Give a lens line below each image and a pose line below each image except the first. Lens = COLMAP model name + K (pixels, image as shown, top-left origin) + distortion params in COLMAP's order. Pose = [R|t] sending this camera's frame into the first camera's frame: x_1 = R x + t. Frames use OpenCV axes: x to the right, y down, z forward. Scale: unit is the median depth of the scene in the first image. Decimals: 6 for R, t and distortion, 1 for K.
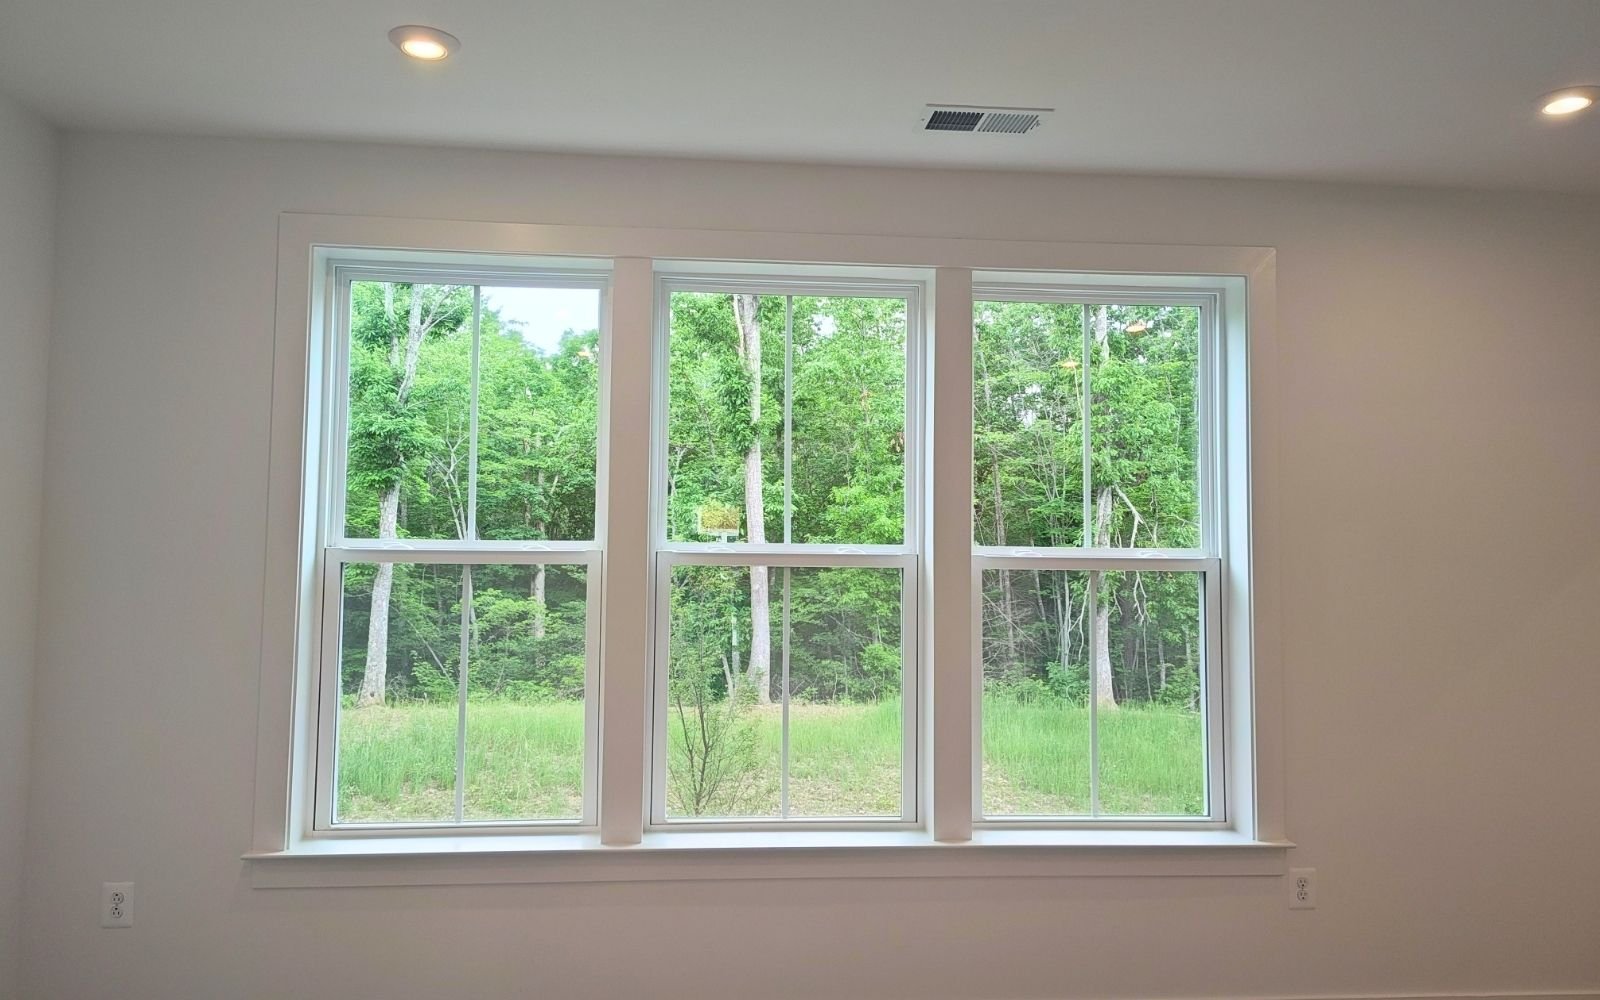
lens RADIAL K [[1070.8, 0, 782.0], [0, 1070.8, 497.3], [0, 0, 1]] dist [0.006687, 0.000391]
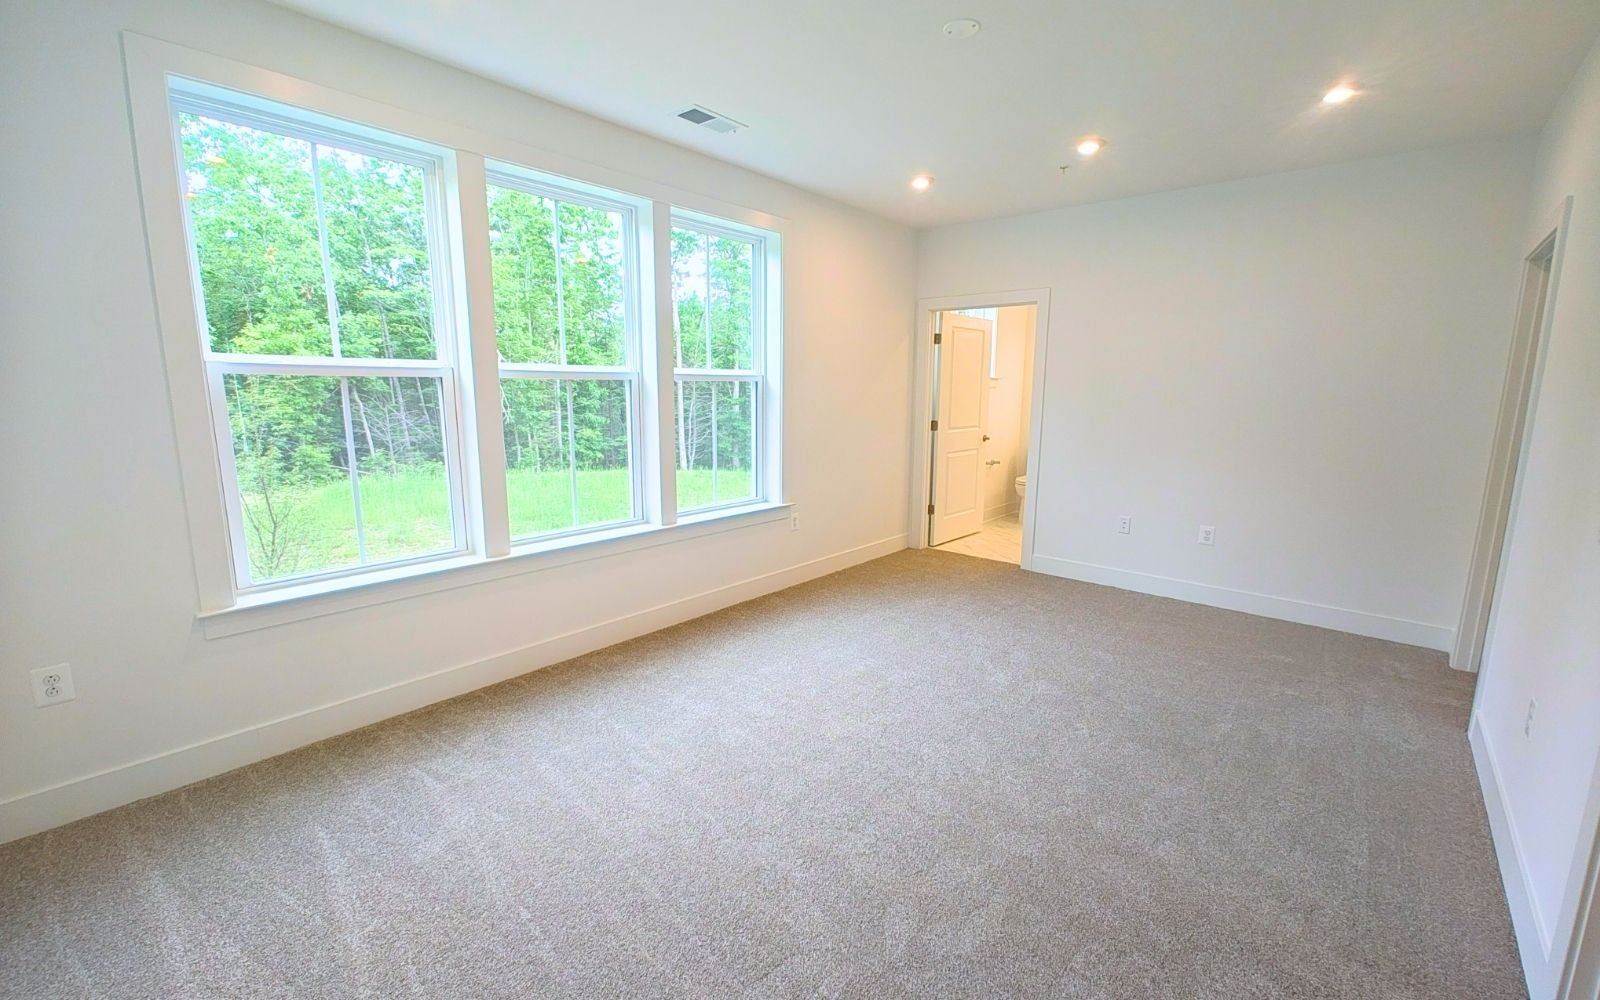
lens RADIAL K [[634.5, 0, 800.0], [0, 634.5, 500.0], [0, 0, 1]] dist [0.000656, 0.000050]
pose [[0.728328, -0.124807, 0.673766, -0.417380], [-0.039467, 0.974000, 0.223085, 0.014306], [-0.684091, -0.189071, 0.704466, 0.040851]]
